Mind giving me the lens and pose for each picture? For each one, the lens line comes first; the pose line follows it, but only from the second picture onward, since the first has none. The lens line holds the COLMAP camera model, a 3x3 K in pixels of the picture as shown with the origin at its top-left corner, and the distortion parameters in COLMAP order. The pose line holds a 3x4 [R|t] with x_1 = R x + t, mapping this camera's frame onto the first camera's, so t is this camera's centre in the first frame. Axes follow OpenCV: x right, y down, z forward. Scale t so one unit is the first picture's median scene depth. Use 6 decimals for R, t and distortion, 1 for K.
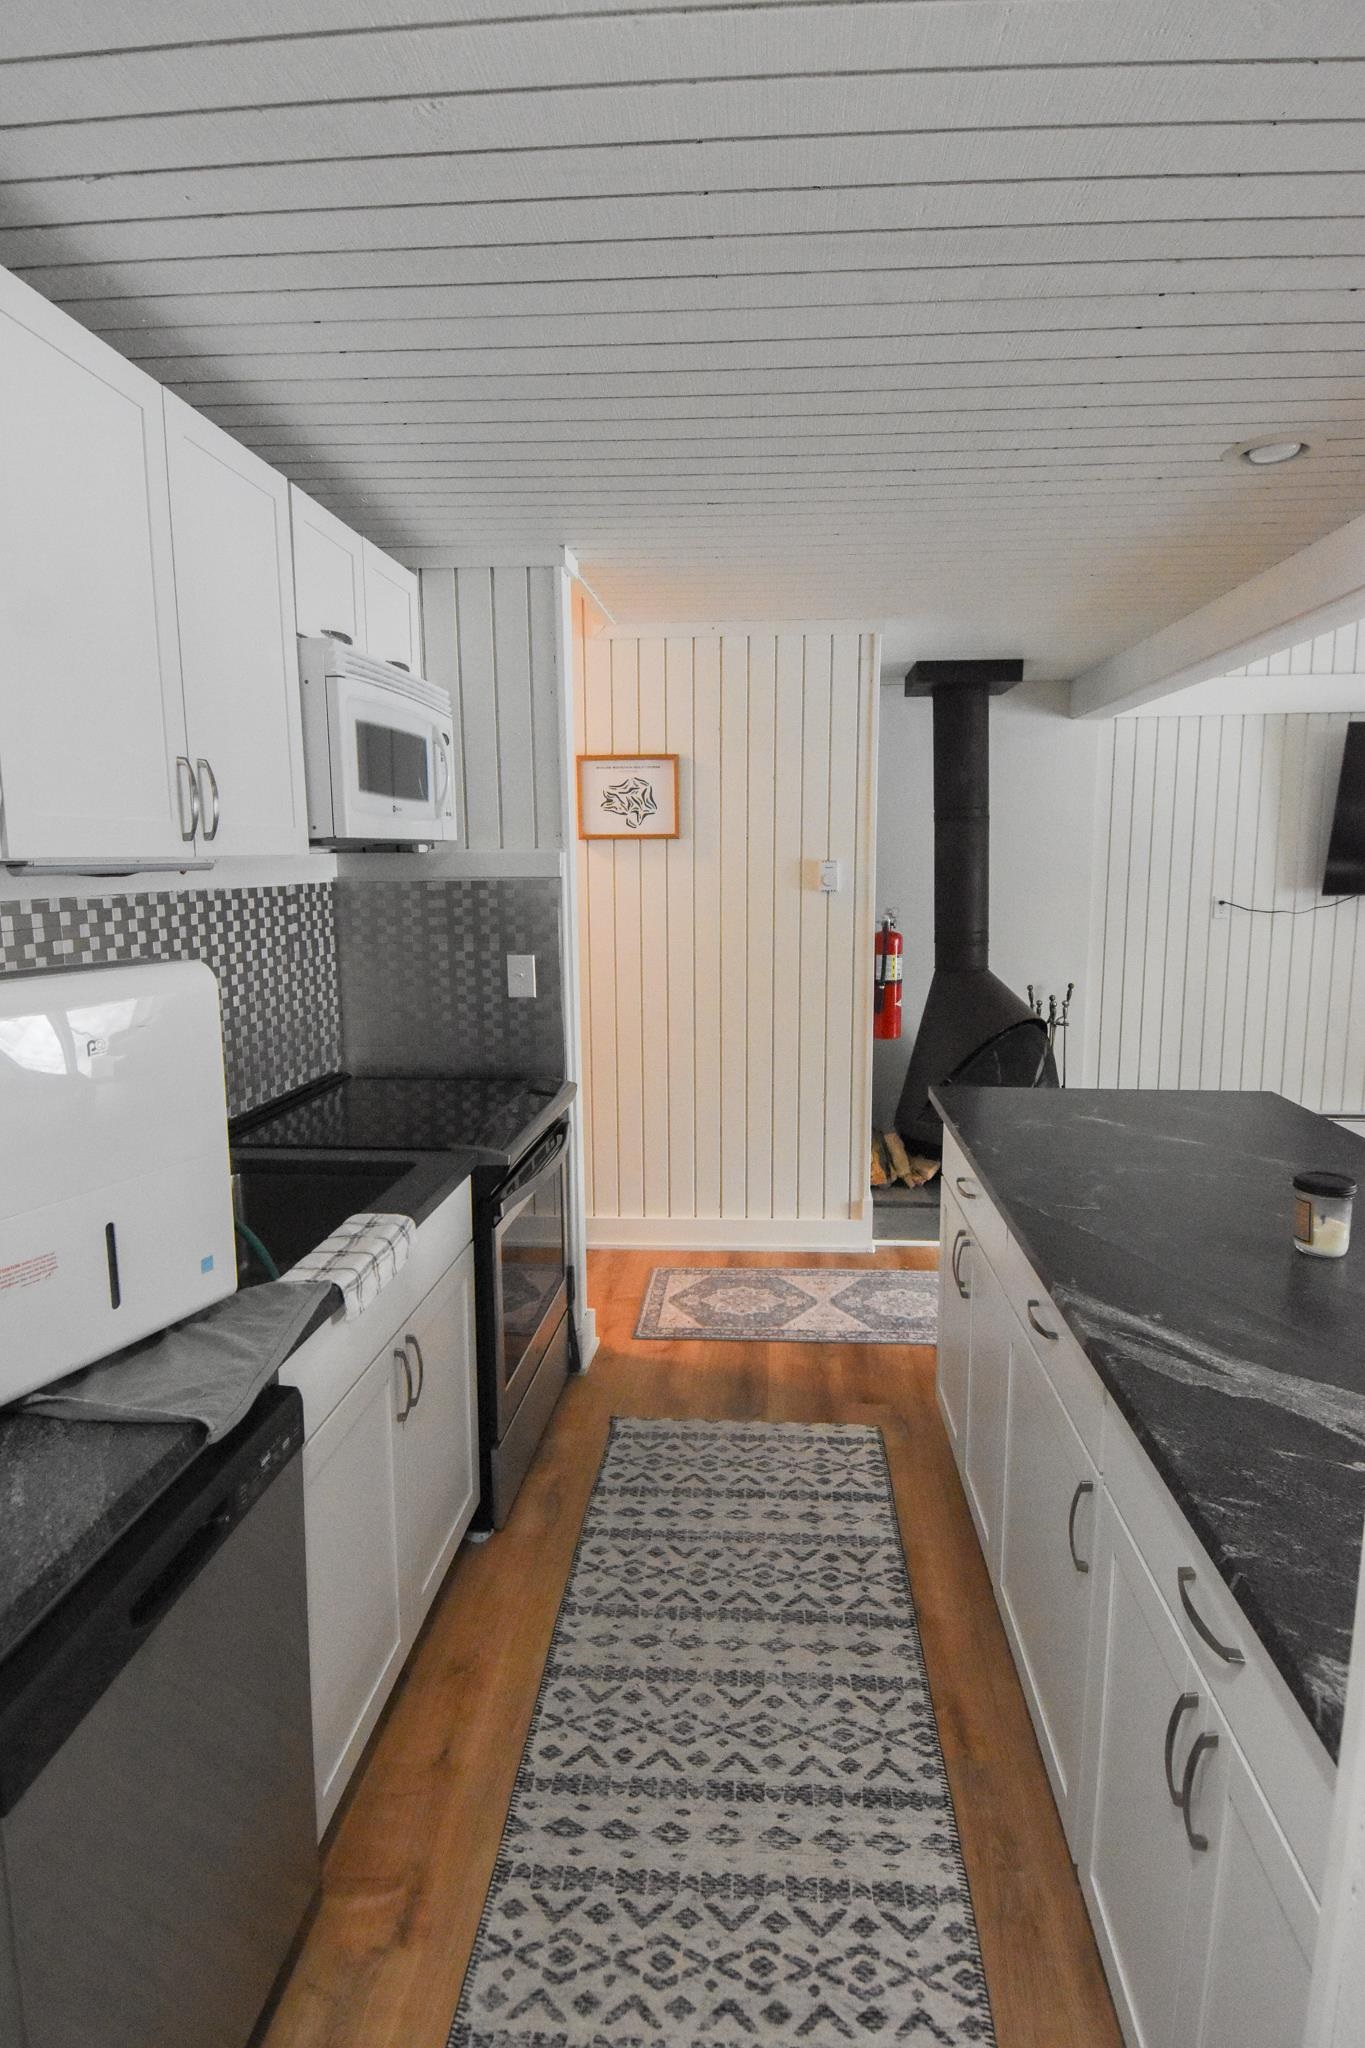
lens RADIAL K [[1088.0, 0, 683.5], [0, 1088.0, 1011.3], [0, 0, 1]] dist [0.049417, -0.053102]
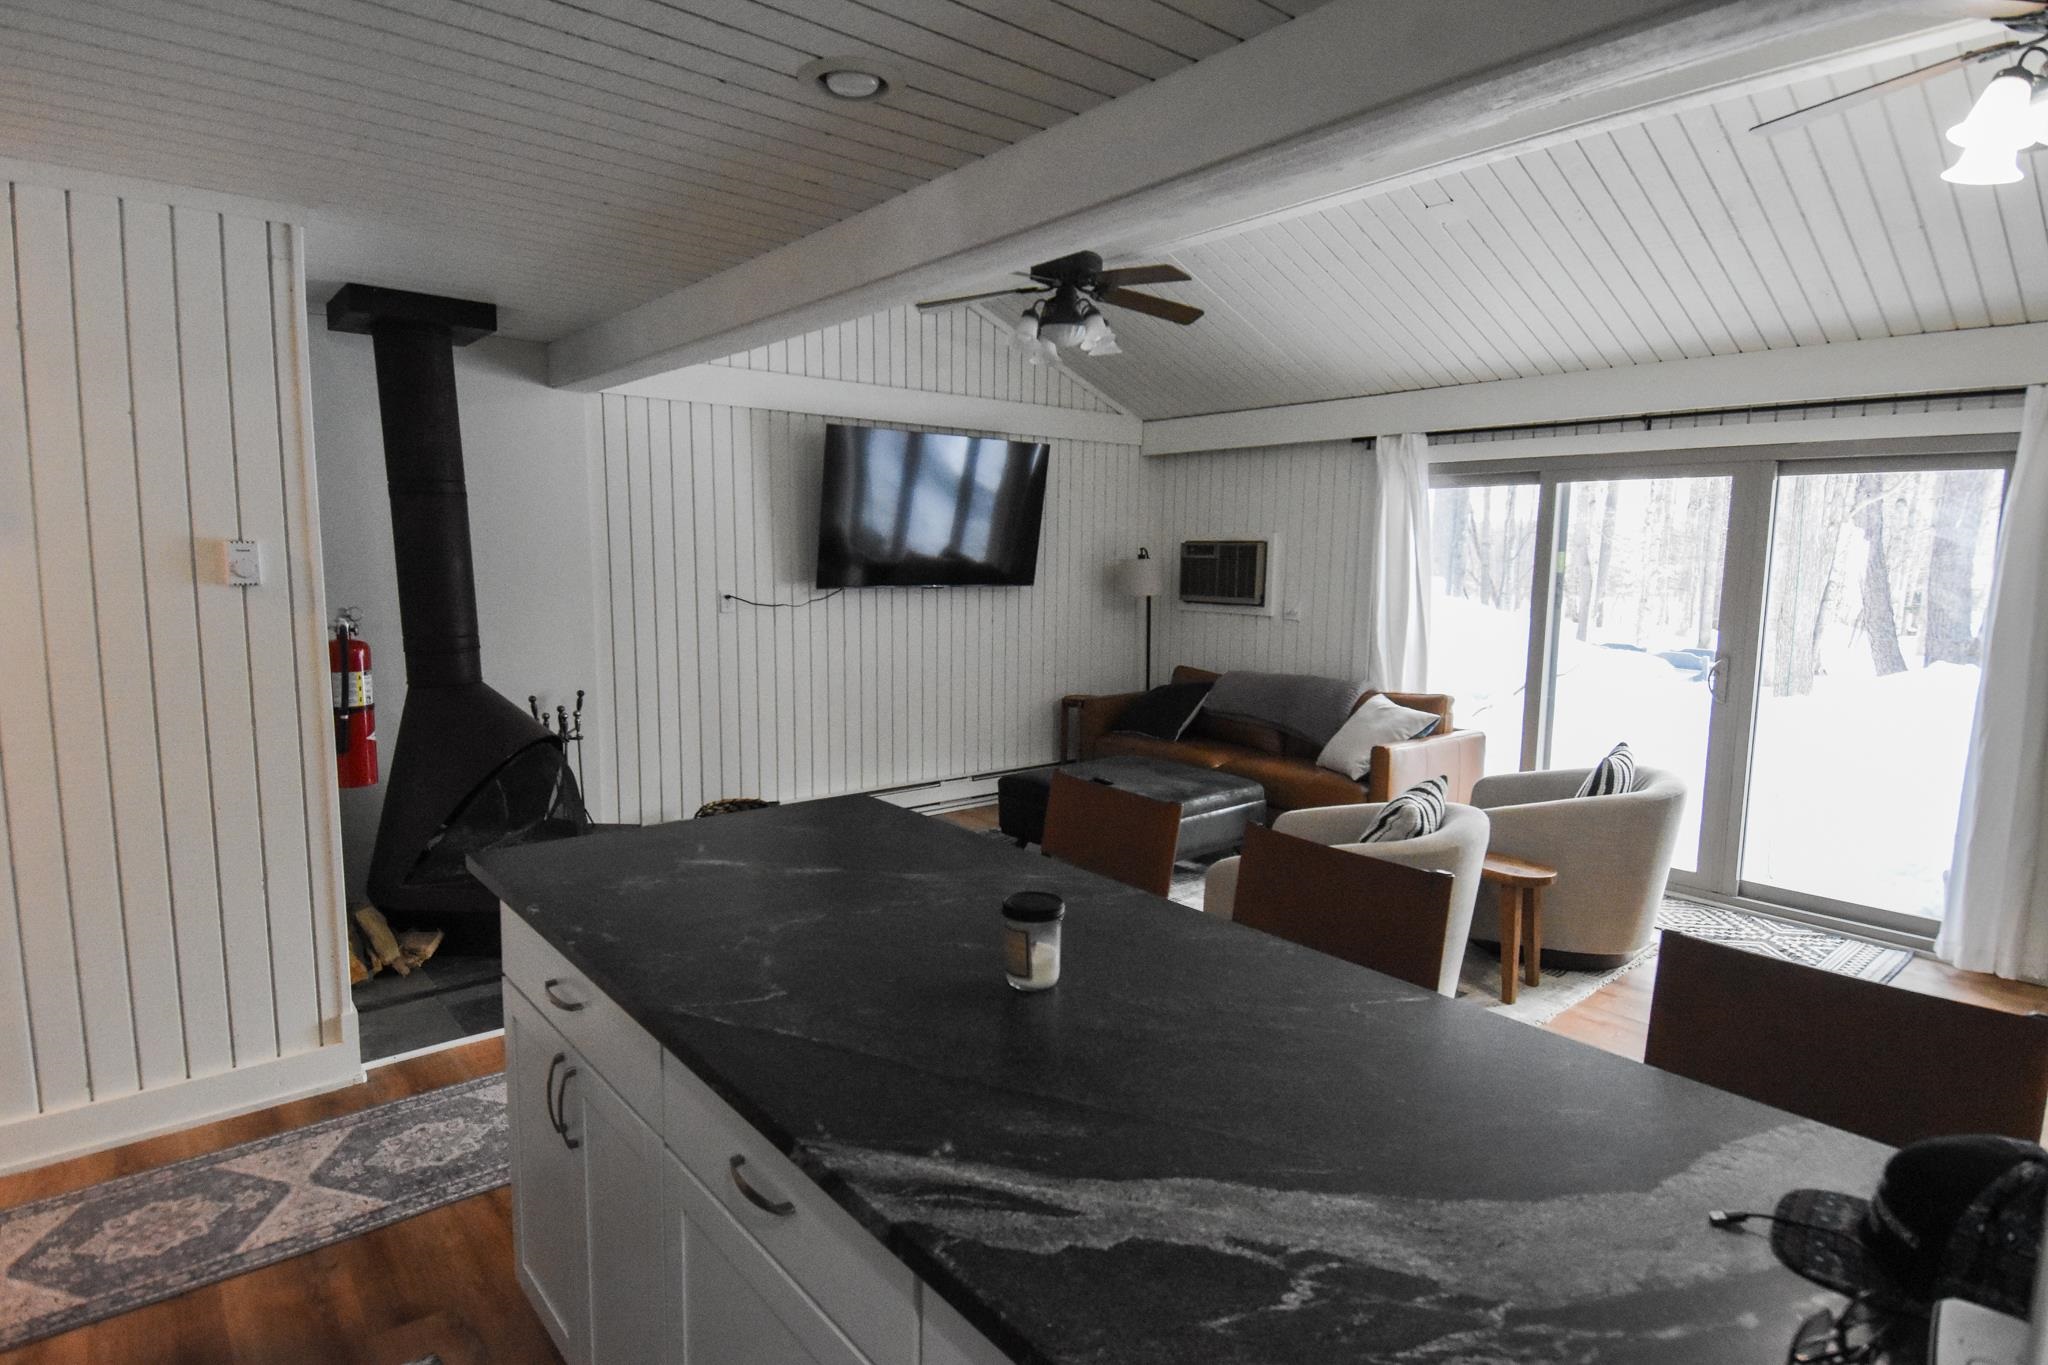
lens RADIAL K [[1088.0, 0, 1033.5], [0, 1088.0, 685.2], [0, 0, 1]] dist [0.049417, -0.053102]
pose [[0.705224, -0.070970, 0.705424, -0.014011], [0.086005, 0.996193, 0.014243, -0.019789], [-0.703749, 0.050625, 0.708643, 0.220339]]
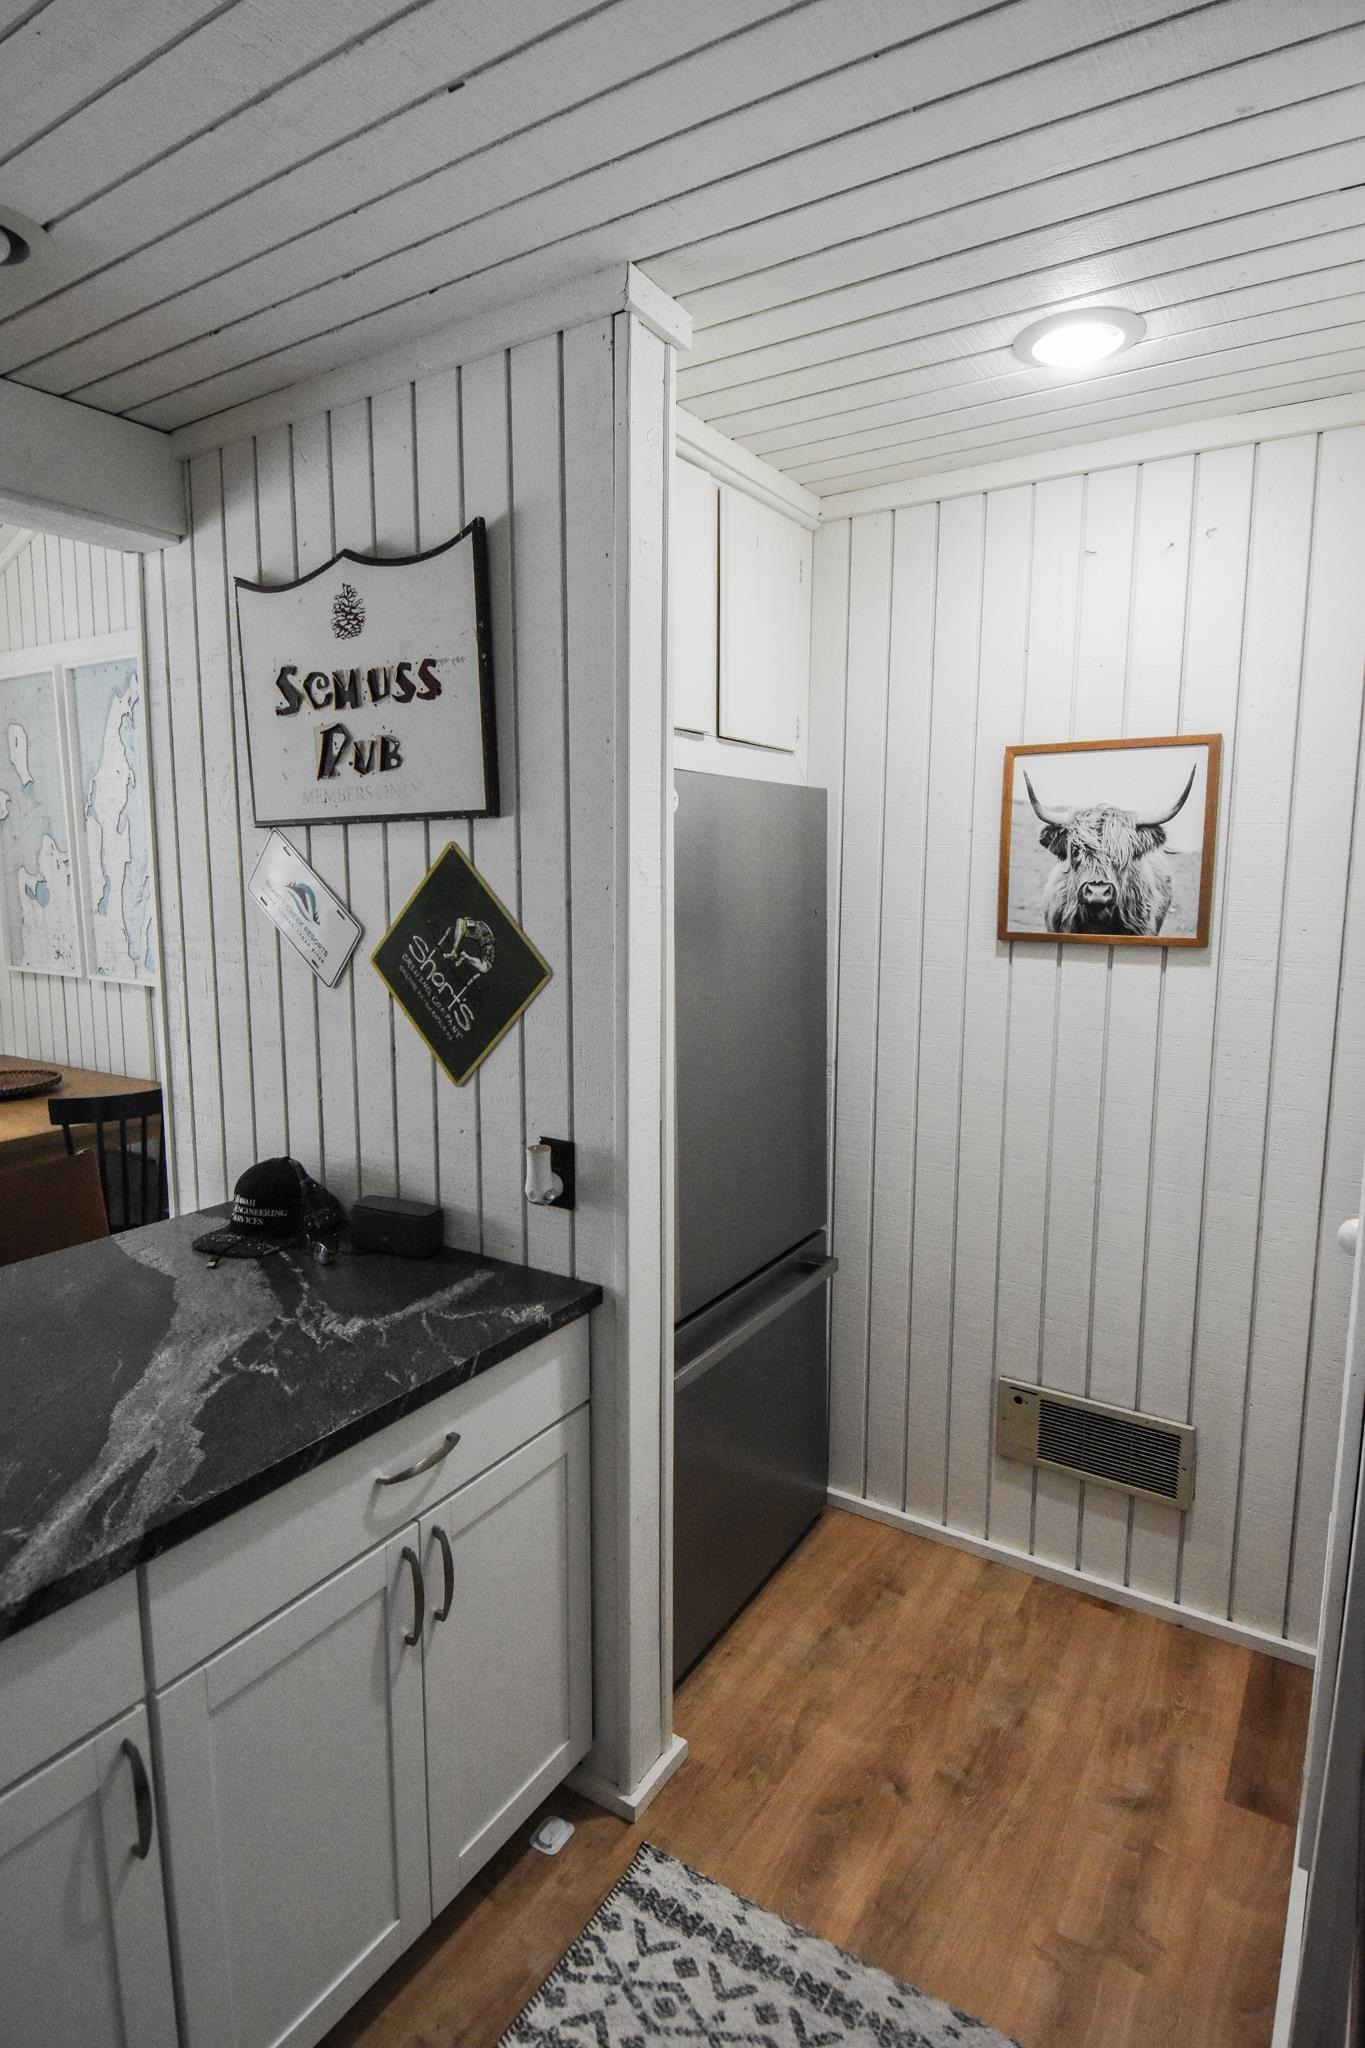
lens RADIAL K [[1088.0, 0, 683.5], [0, 1088.0, 1011.3], [0, 0, 1]] dist [0.049417, -0.053102]
pose [[-0.886129, -0.058520, 0.459729, -0.141117], [0.069422, 0.964041, 0.256526, -0.107181], [-0.458210, 0.259231, -0.850202, 0.694164]]
